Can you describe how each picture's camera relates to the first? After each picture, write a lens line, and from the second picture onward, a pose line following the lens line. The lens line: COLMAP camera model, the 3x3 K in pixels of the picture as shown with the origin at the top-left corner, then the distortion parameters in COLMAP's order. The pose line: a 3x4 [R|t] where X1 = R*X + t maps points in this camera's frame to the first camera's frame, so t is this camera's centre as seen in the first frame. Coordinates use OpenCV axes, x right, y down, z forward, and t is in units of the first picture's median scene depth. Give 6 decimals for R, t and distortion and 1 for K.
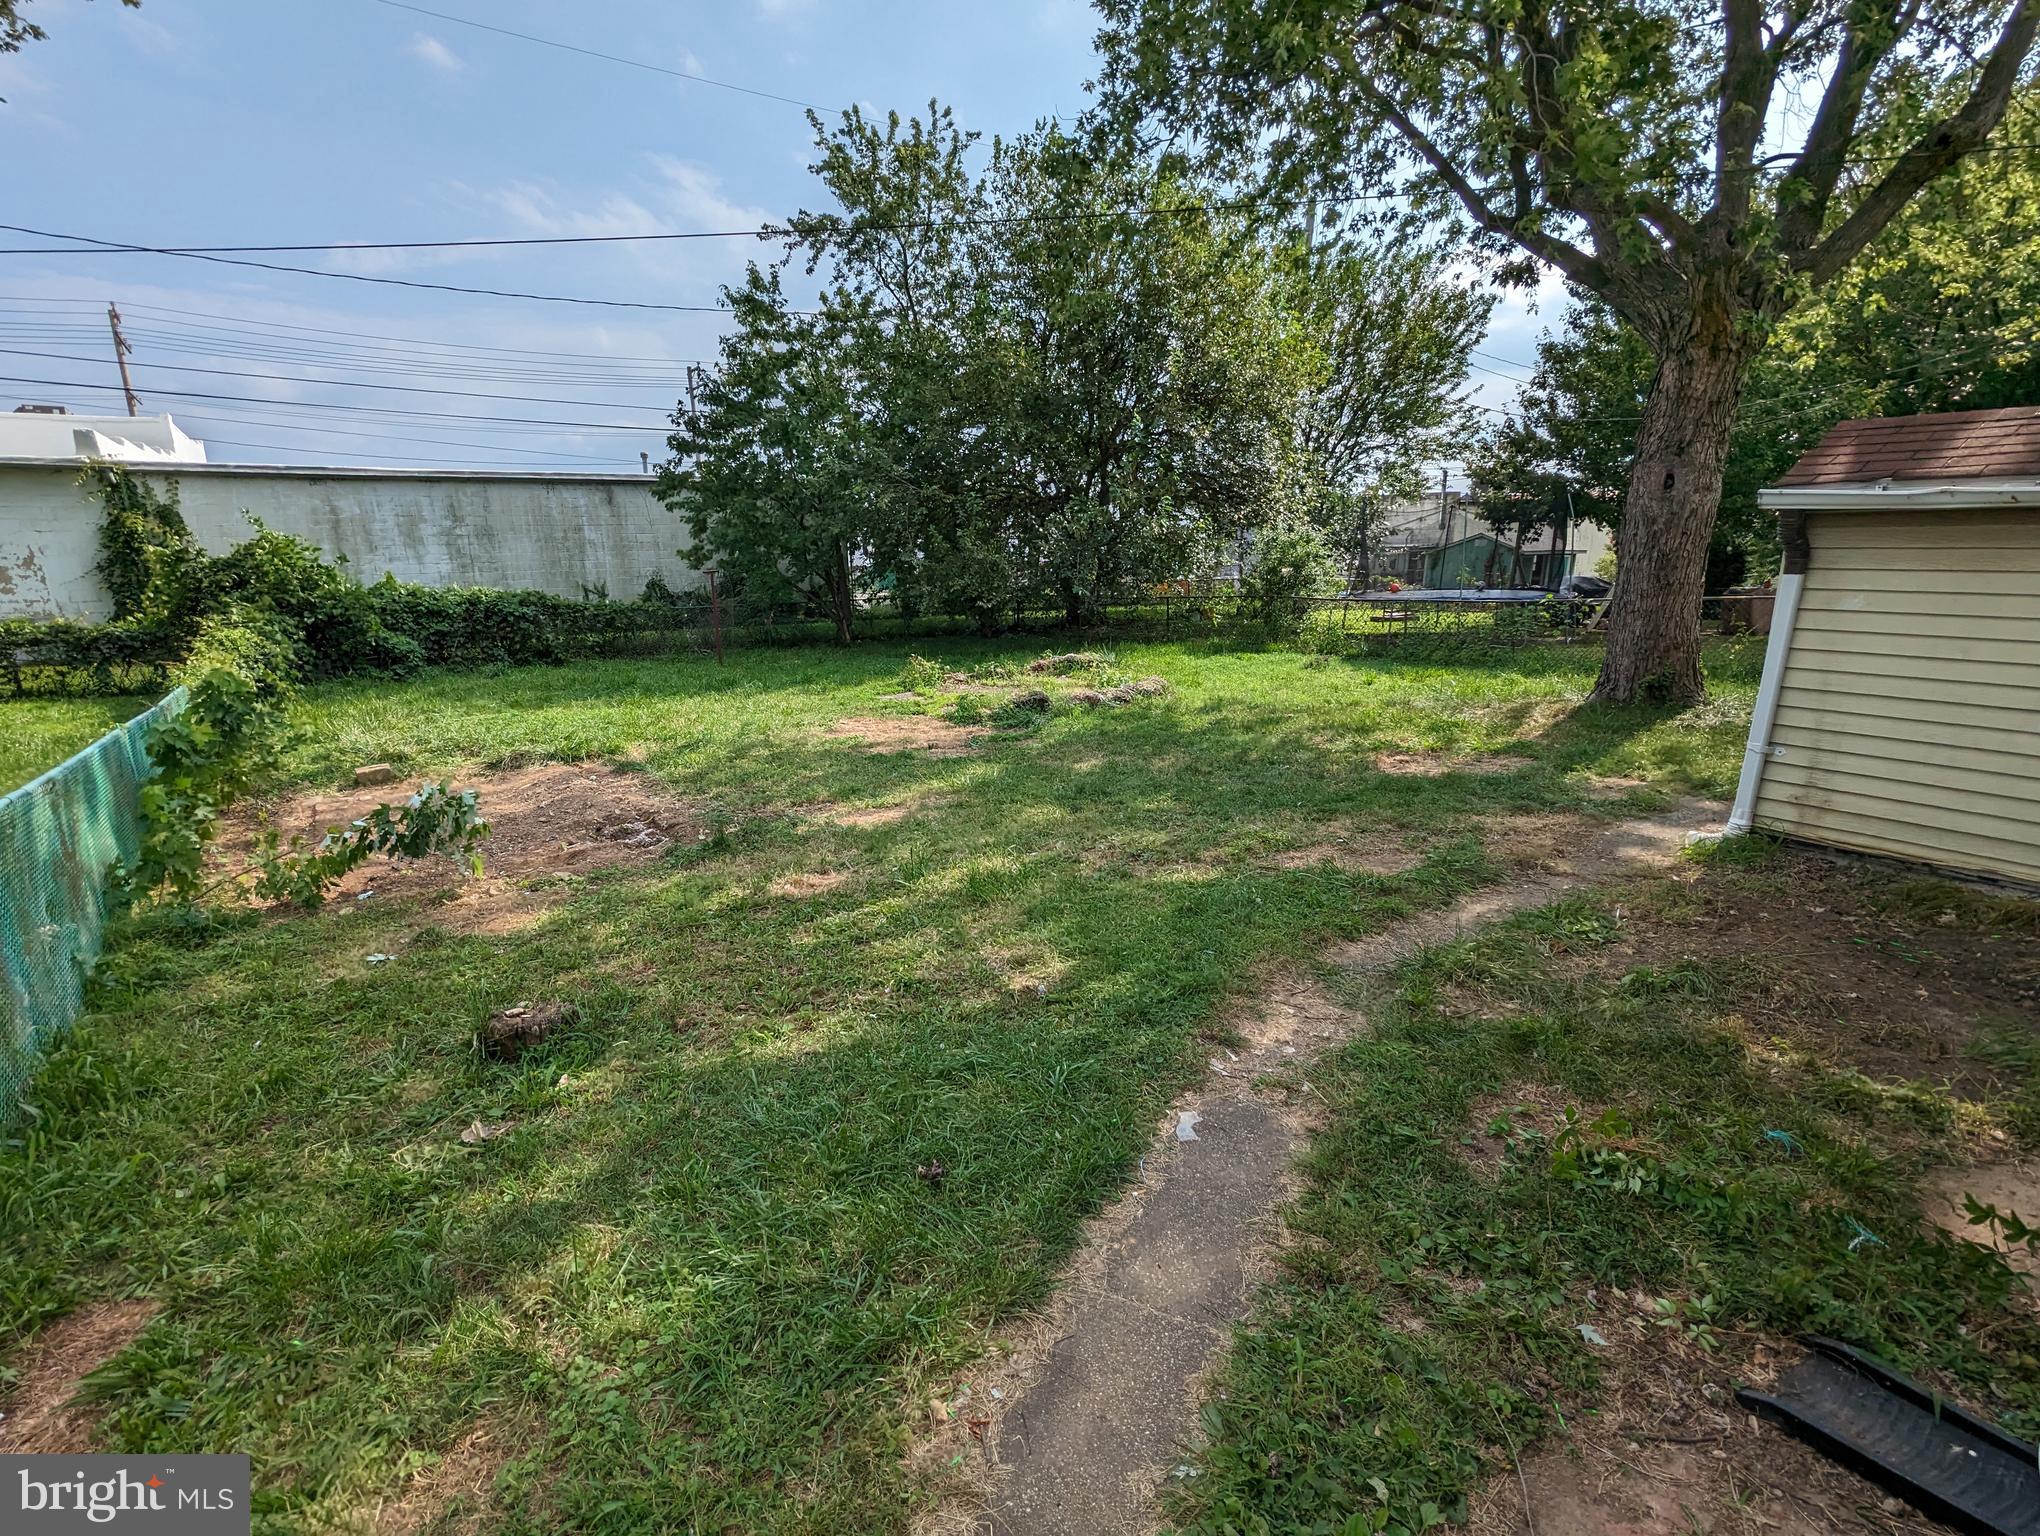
lens RADIAL K [[965.5, 0, 1007.6], [0, 965.5, 765.2], [0, 0, 1]] dist [-0.001781, 0.002649]
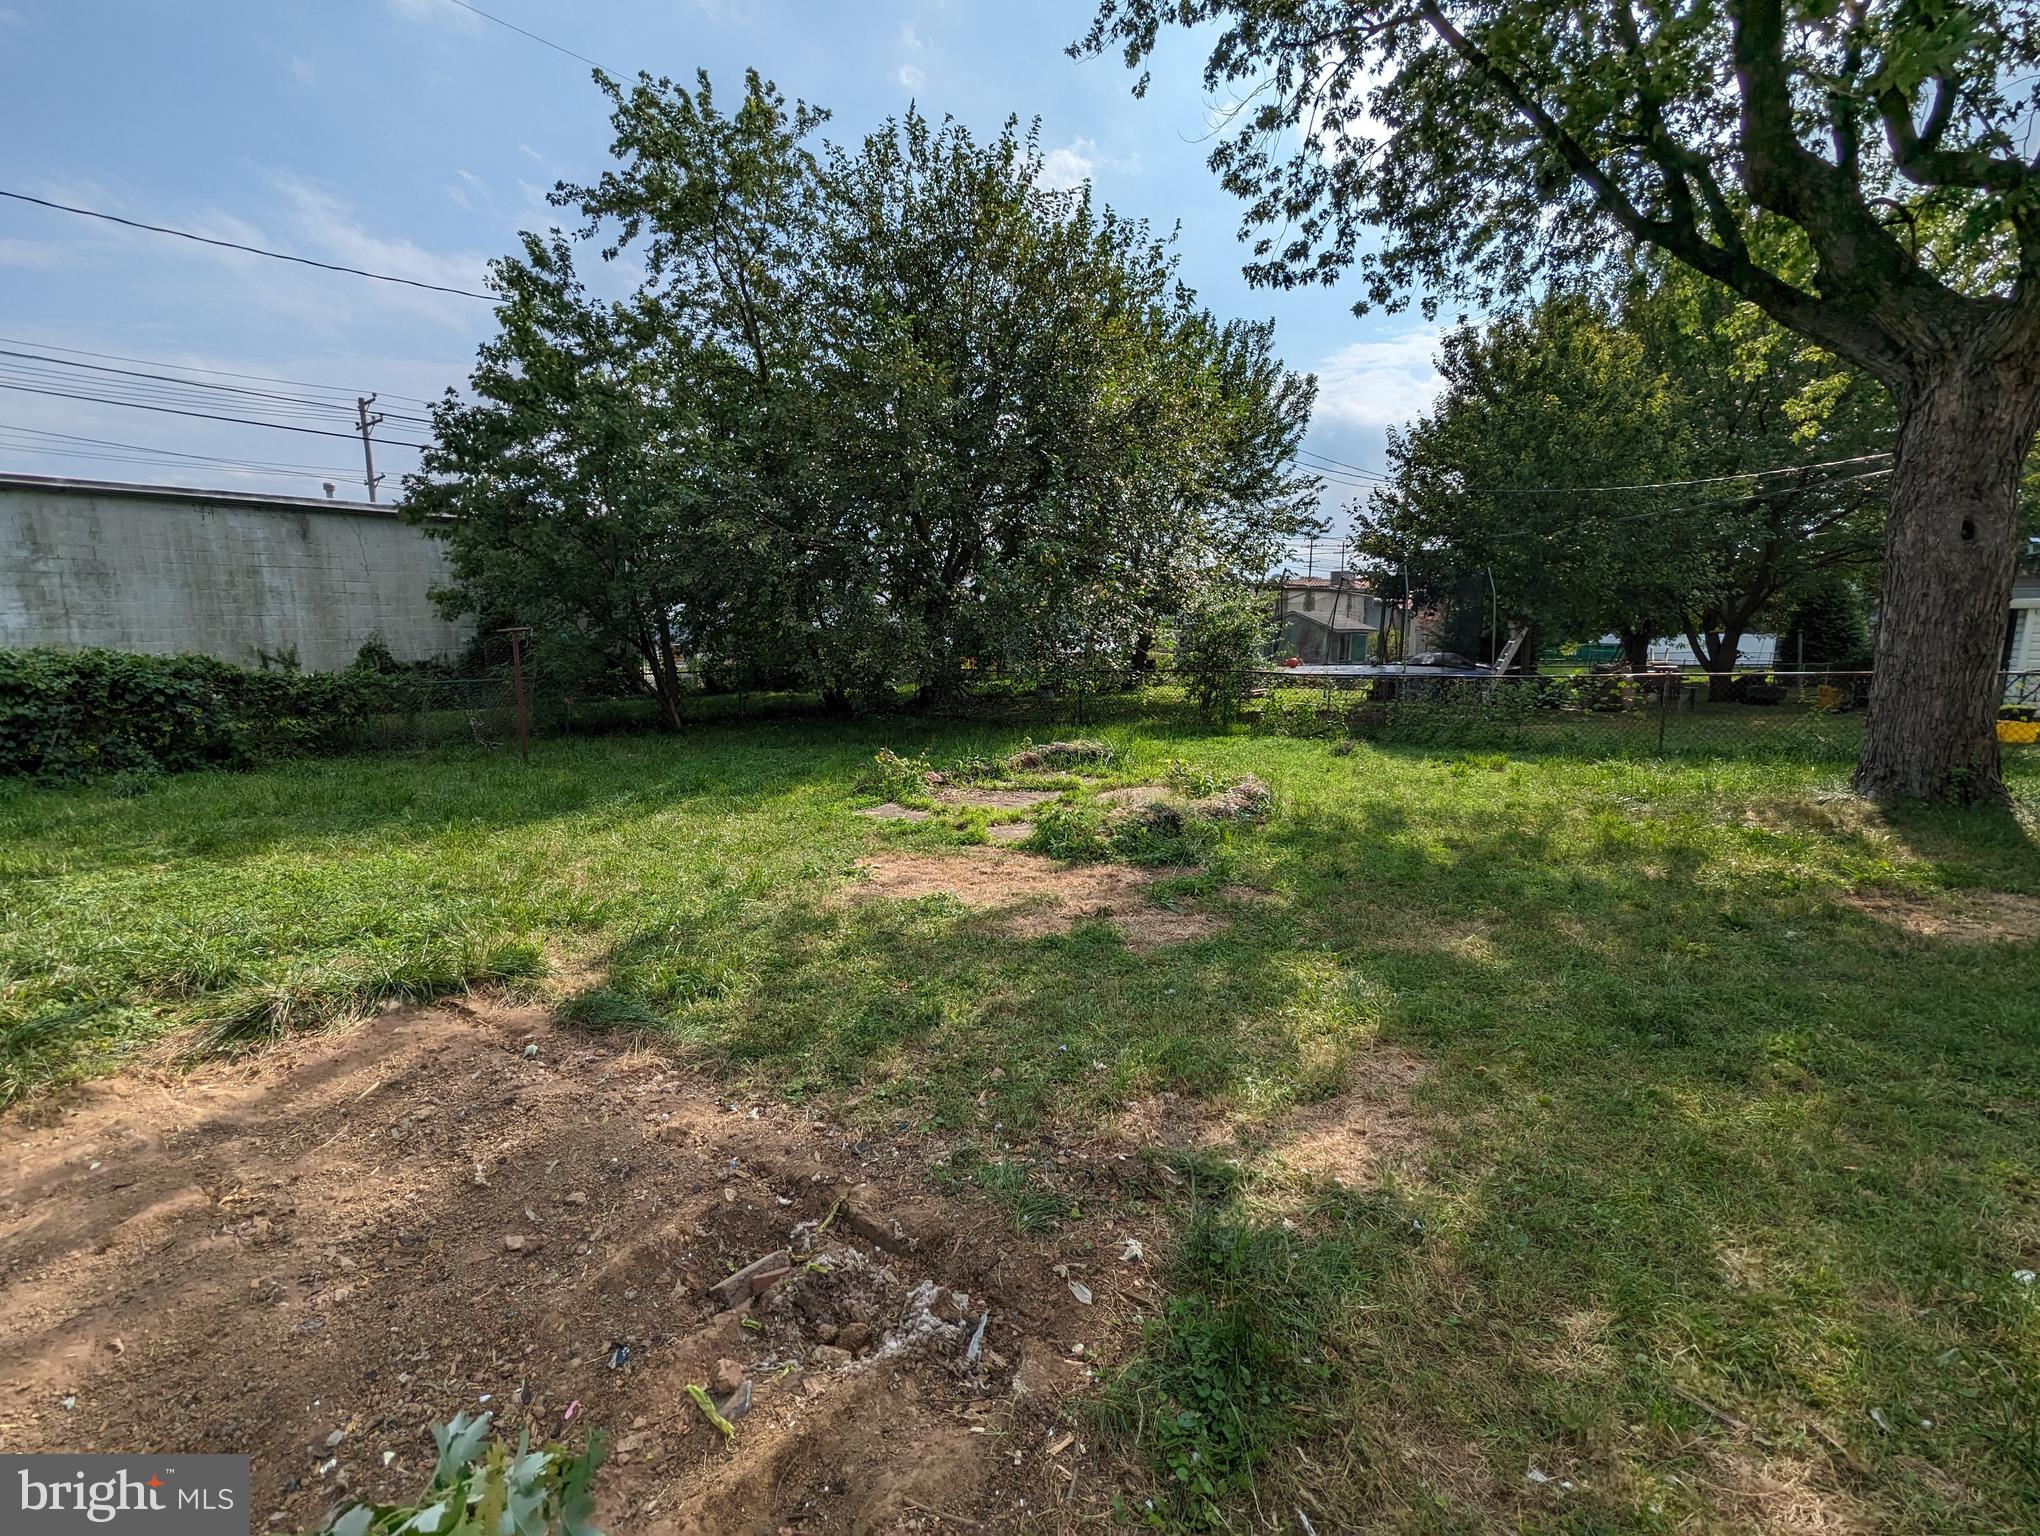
lens RADIAL K [[957.0, 0, 1015.8], [0, 957.0, 781.4], [0, 0, 1]] dist [-0.002254, 0.000543]
pose [[0.954263, -0.028757, 0.297583, -0.163097], [0.046677, 0.997488, -0.053288, -0.037192], [-0.295303, 0.064741, 0.953208, 0.235135]]
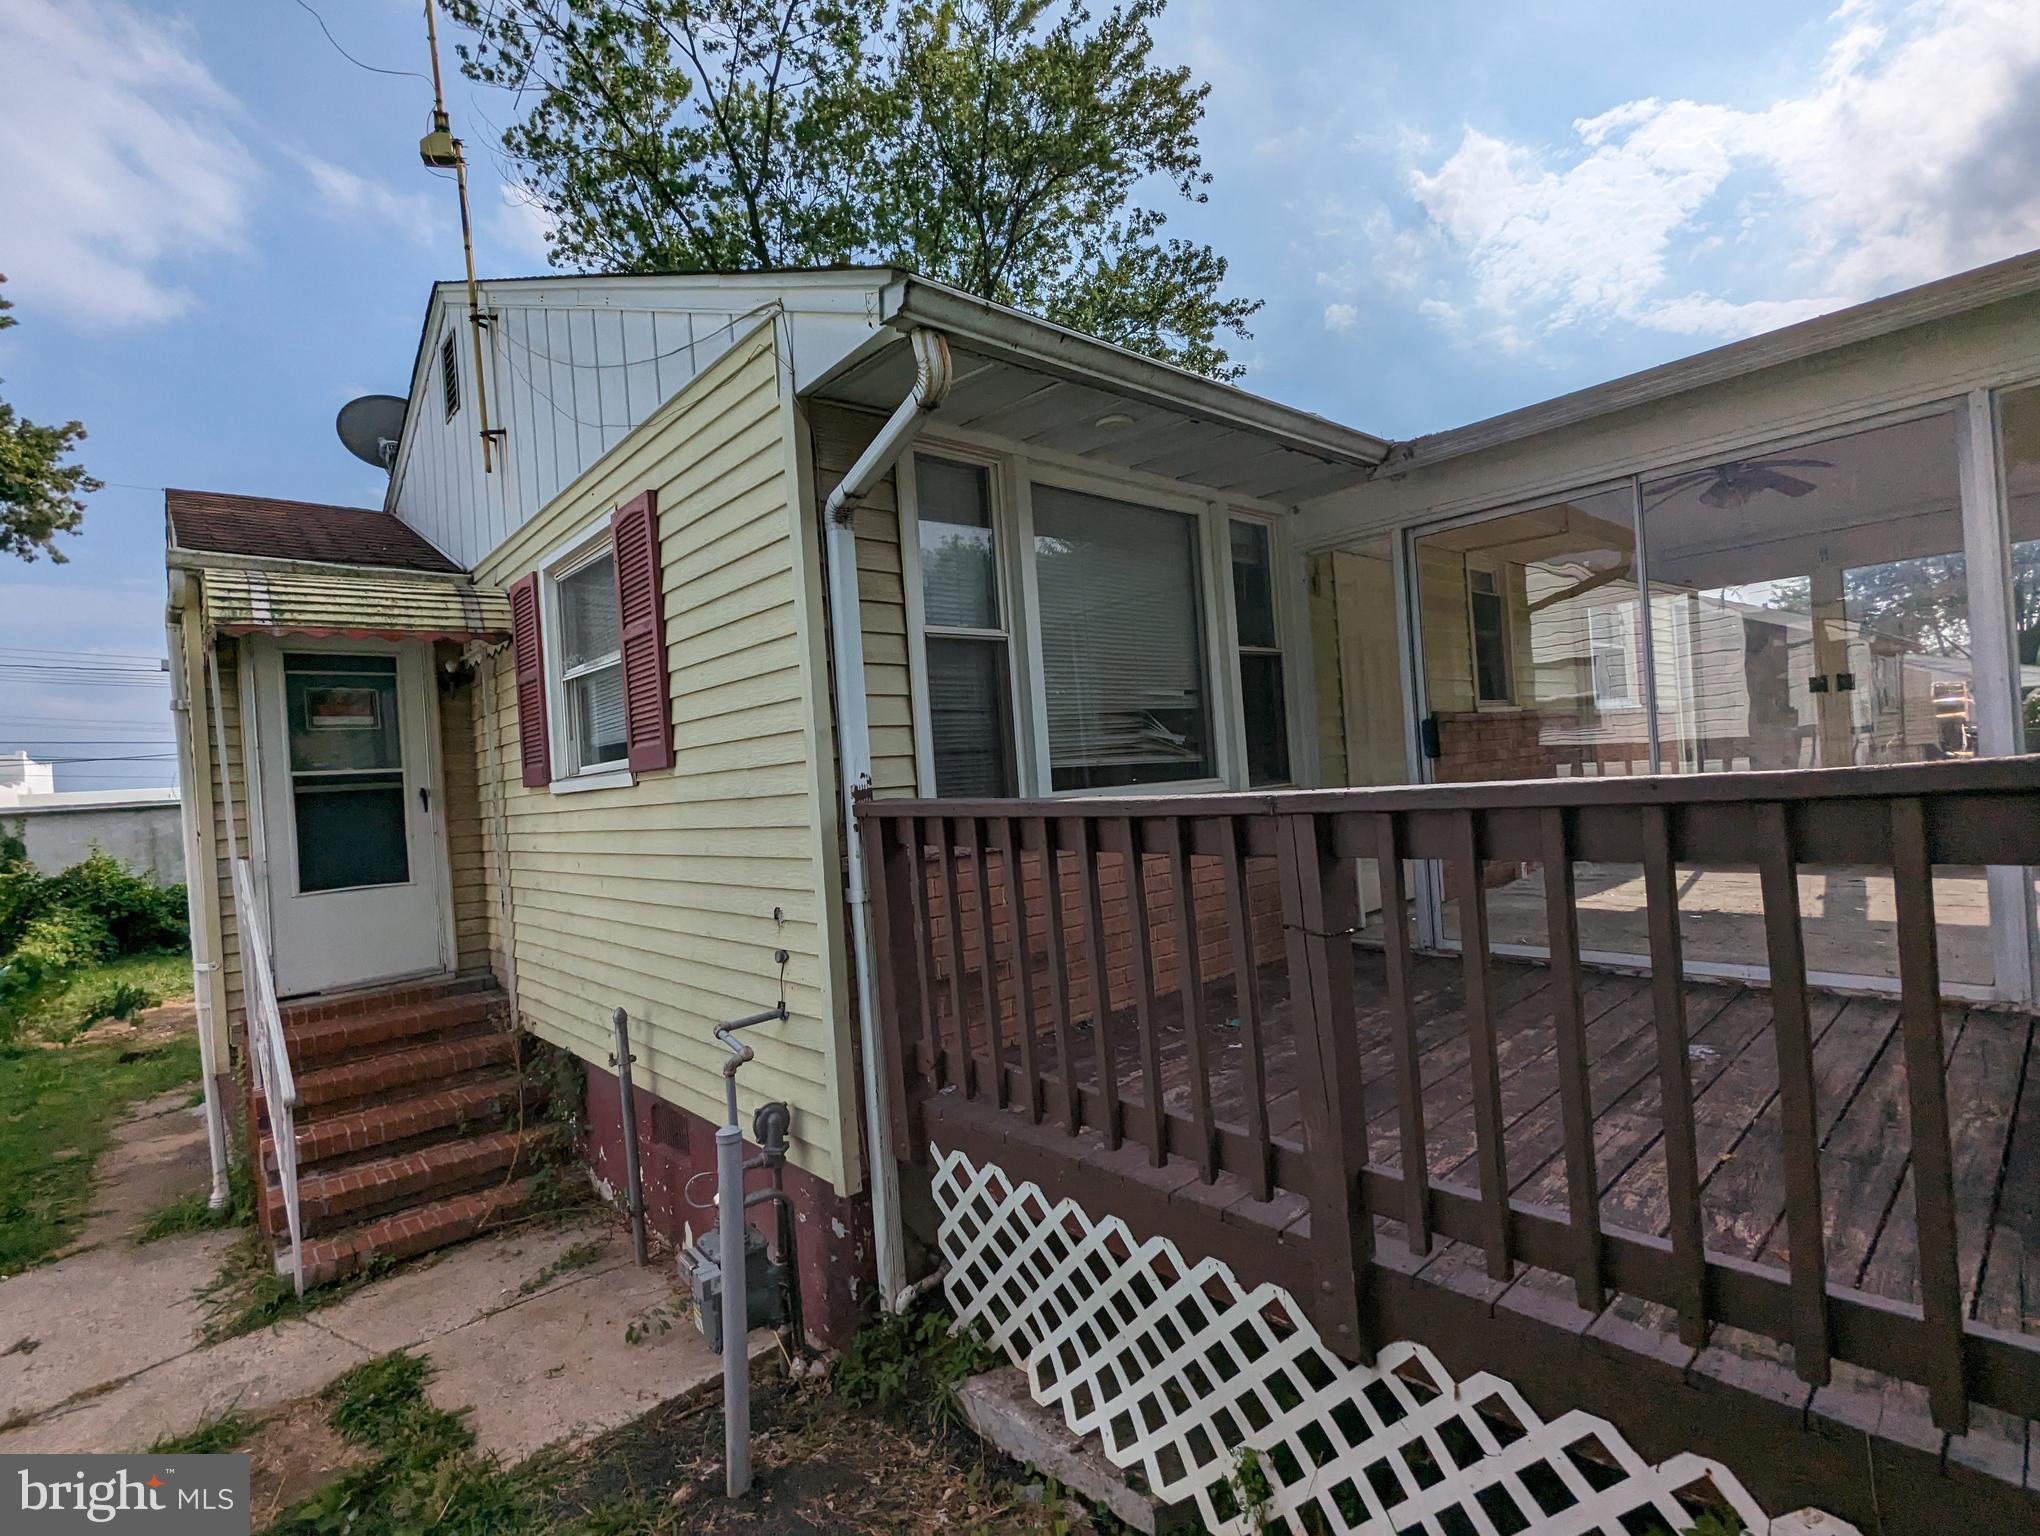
lens RADIAL K [[965.5, 0, 1007.6], [0, 965.5, 765.2], [0, 0, 1]] dist [-0.001781, 0.002649]
pose [[0.992288, -0.058408, 0.109325, 0.400882], [0.083139, 0.967814, -0.237538, 0.074813], [-0.091932, 0.244795, 0.965207, -0.501140]]
